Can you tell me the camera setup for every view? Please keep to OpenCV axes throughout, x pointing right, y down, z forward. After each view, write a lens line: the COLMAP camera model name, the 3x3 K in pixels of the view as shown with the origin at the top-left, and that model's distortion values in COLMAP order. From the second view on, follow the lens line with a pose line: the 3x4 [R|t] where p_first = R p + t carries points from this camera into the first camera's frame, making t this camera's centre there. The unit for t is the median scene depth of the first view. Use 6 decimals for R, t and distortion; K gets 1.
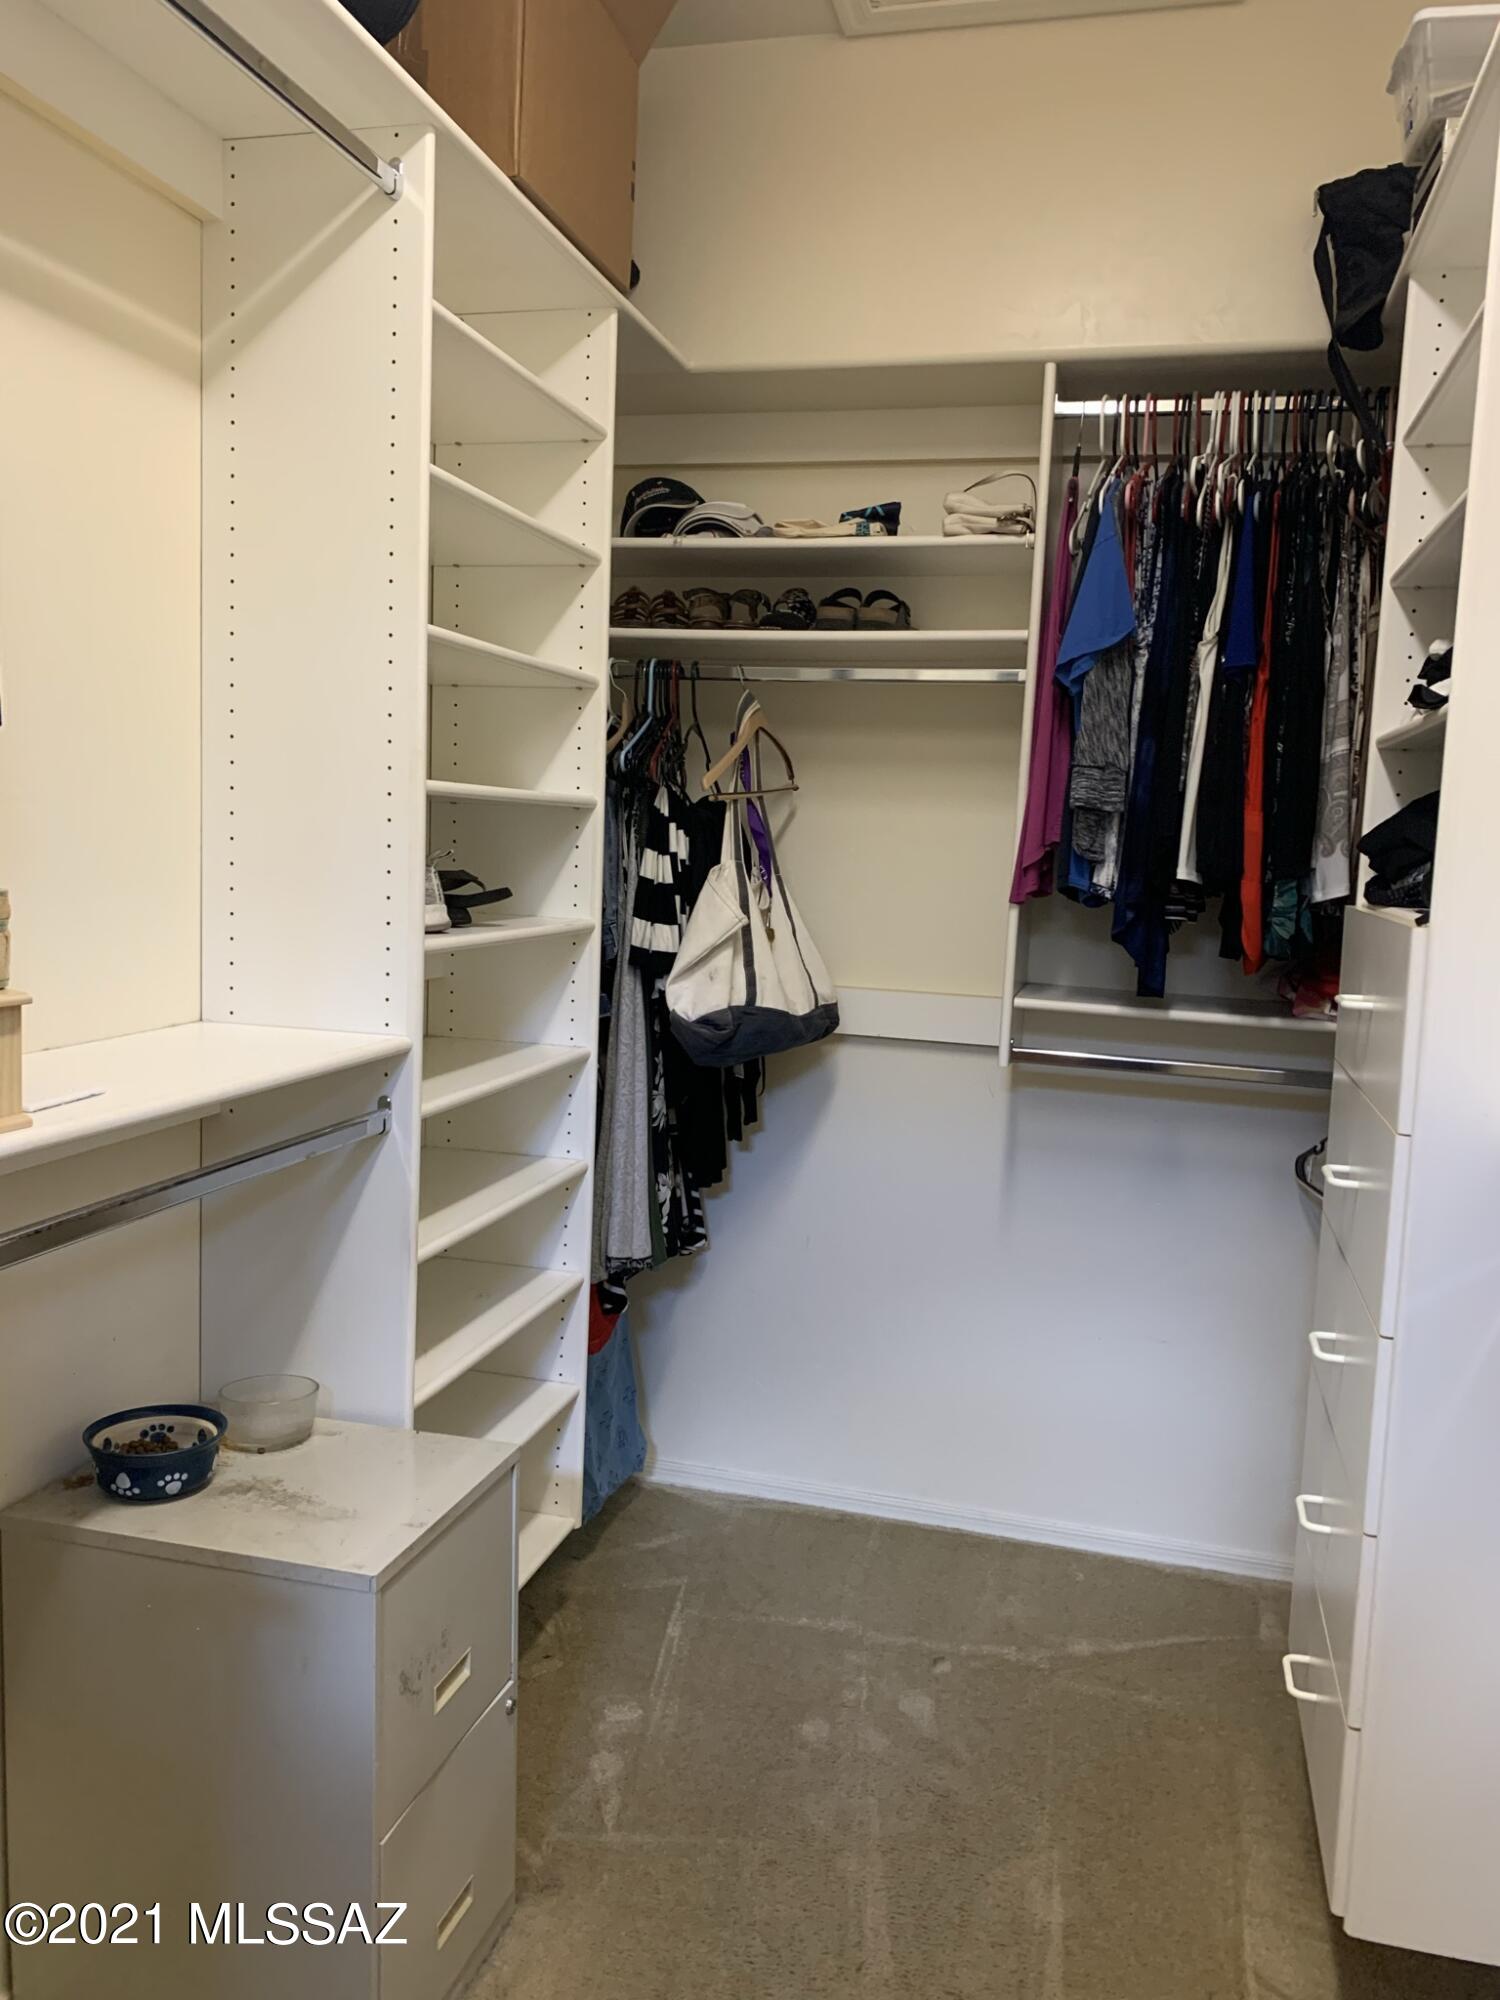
lens RADIAL K [[1526.8, 0, 759.0], [0, 1526.8, 1000.4], [0, 0, 1]] dist [0.031505, -0.025038]
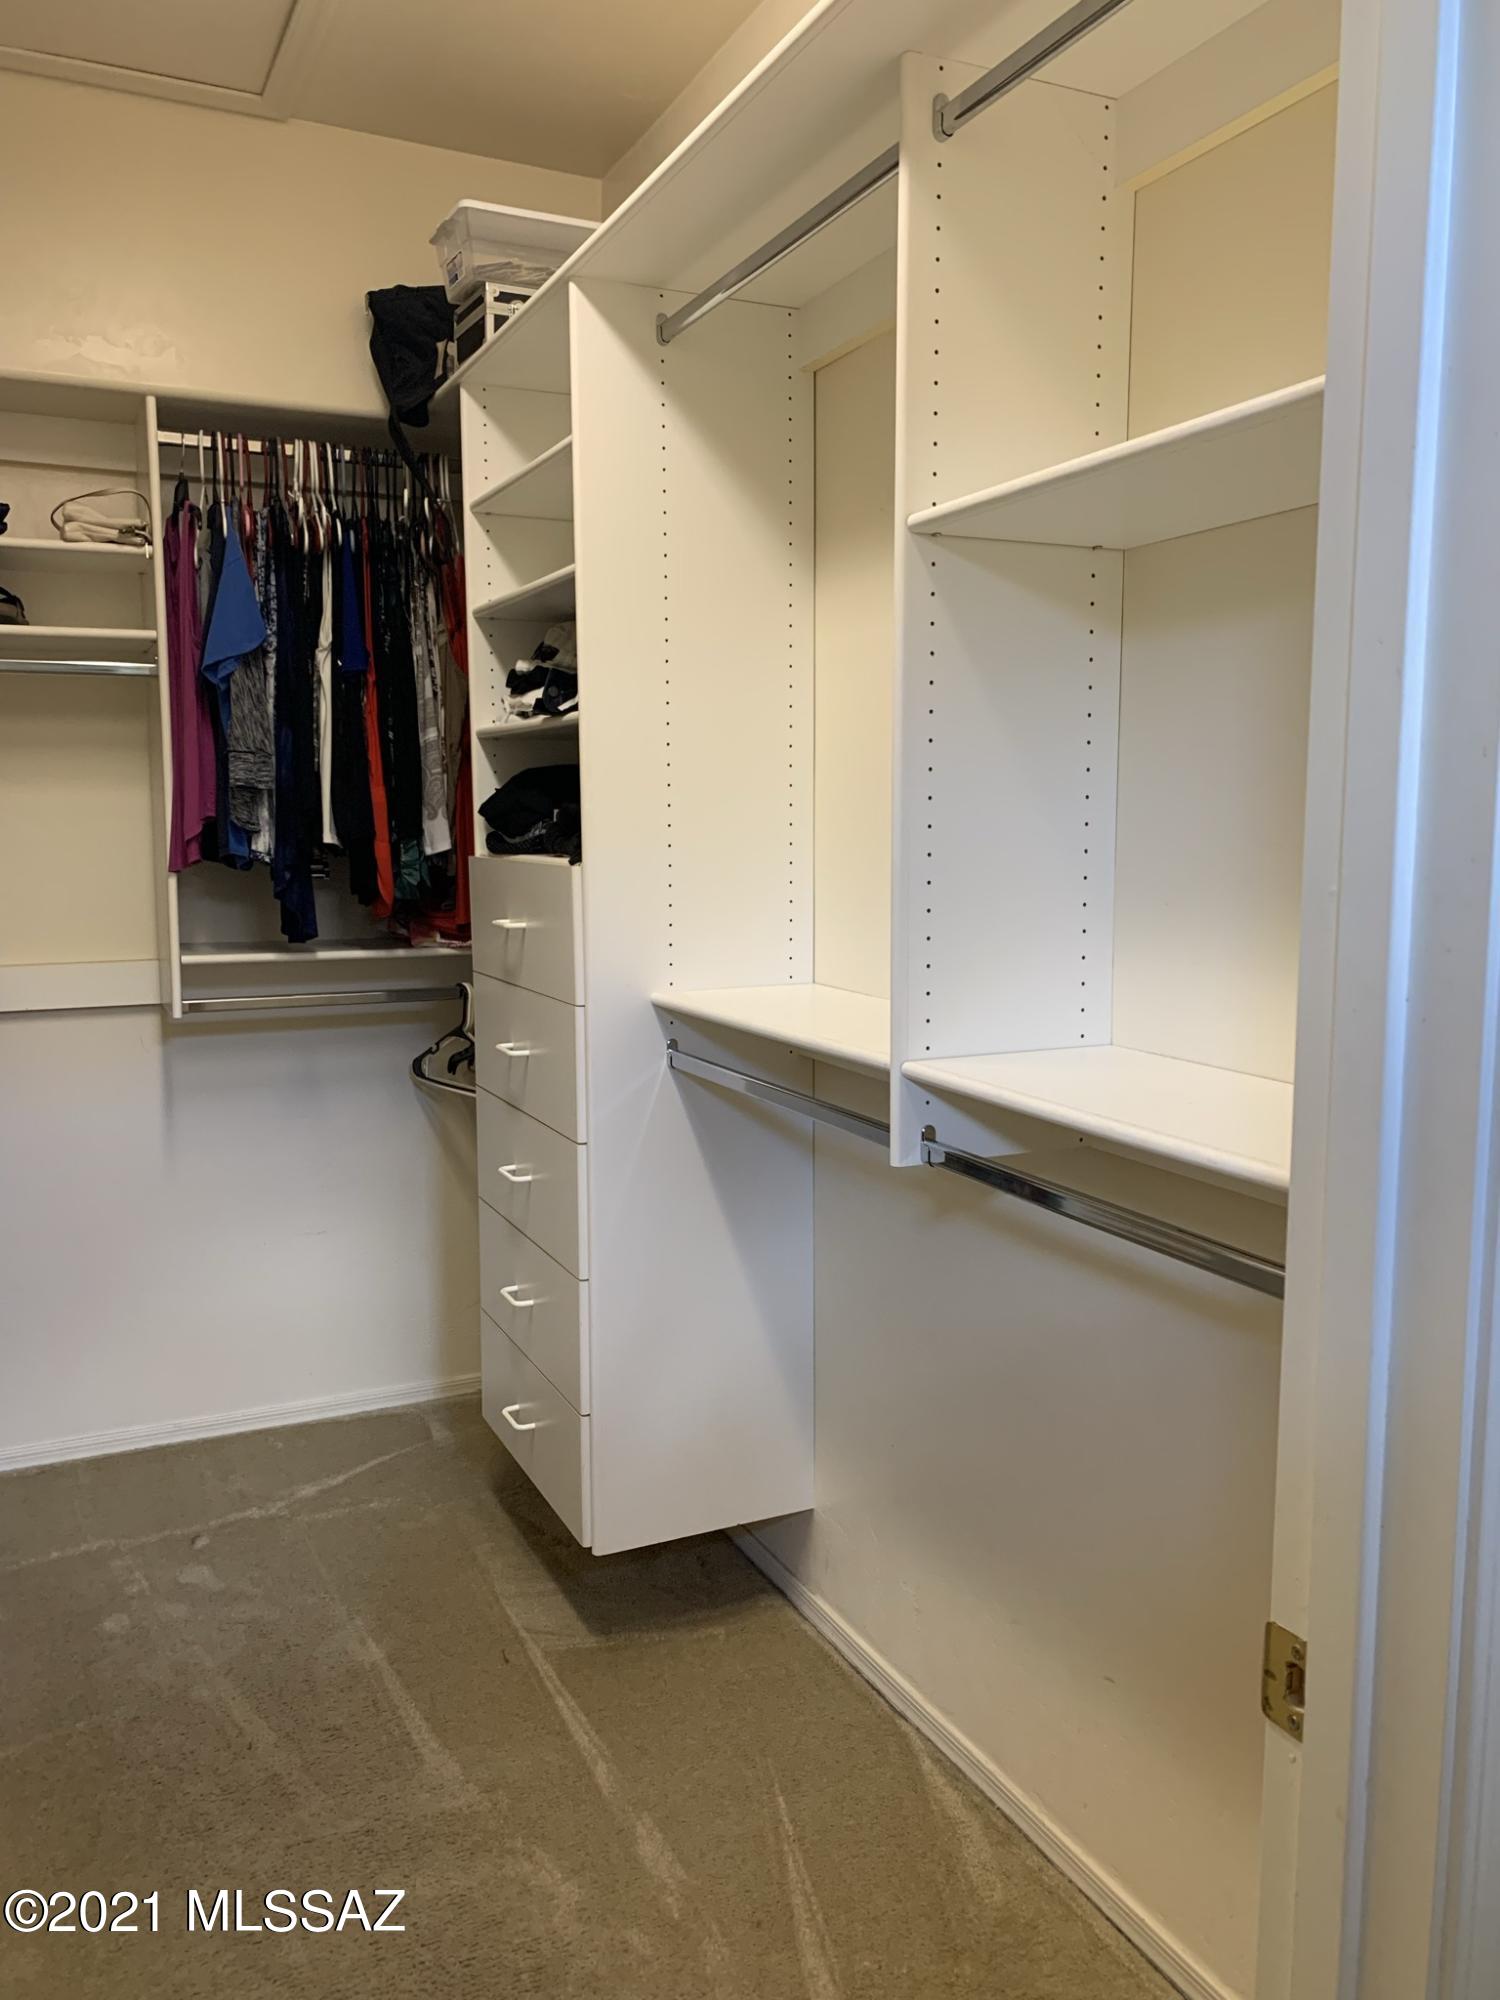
lens RADIAL K [[1526.8, 0, 744.6], [0, 1526.8, 1001.0], [0, 0, 1]] dist [0.031505, -0.025038]
pose [[0.766212, -0.123417, 0.630625, -0.254459], [0.106551, 0.992199, 0.064720, 0.002725], [-0.633693, 0.017605, 0.773384, -0.157202]]
